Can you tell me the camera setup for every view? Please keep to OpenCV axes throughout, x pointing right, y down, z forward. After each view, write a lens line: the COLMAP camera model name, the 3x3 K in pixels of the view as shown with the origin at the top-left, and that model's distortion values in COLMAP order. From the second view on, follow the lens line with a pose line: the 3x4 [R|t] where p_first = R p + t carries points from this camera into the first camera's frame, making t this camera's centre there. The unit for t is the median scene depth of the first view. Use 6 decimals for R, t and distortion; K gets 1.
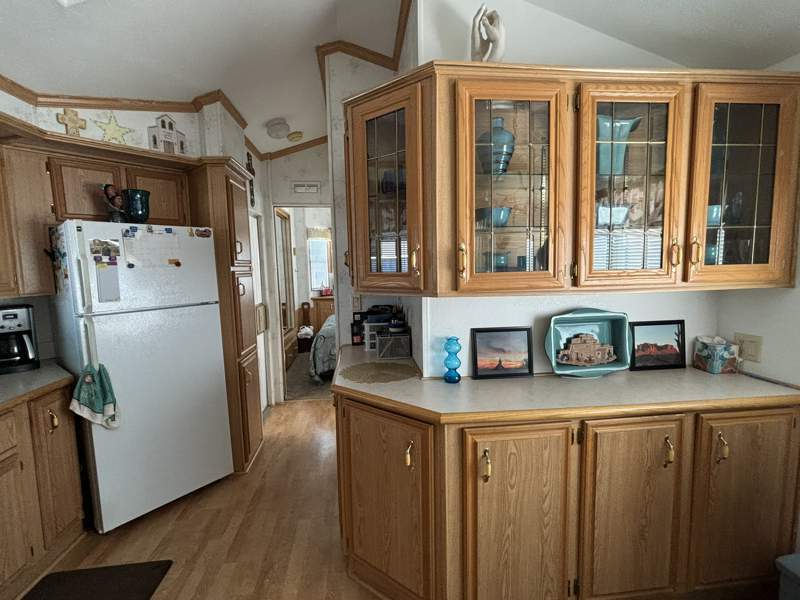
lens RADIAL K [[374.1, 0, 397.1], [0, 374.1, 299.3], [0, 0, 1]] dist [0.001710, 0.000848]
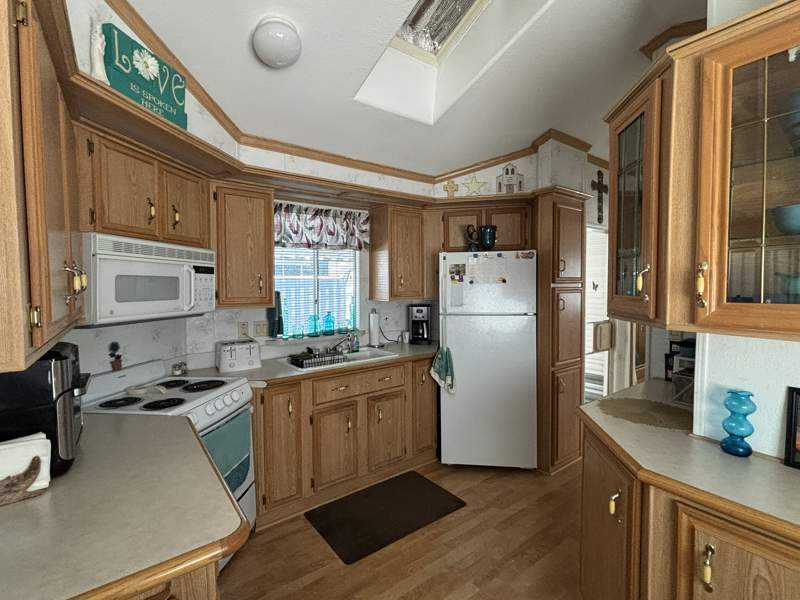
lens RADIAL K [[374.1, 0, 394.6], [0, 374.1, 300.0], [0, 0, 1]] dist [0.001710, 0.000848]
pose [[0.508502, 0.057866, -0.859114, 0.346800], [-0.084468, 0.996279, 0.017109, -0.022990], [0.856908, 0.063868, 0.511497, 0.050173]]
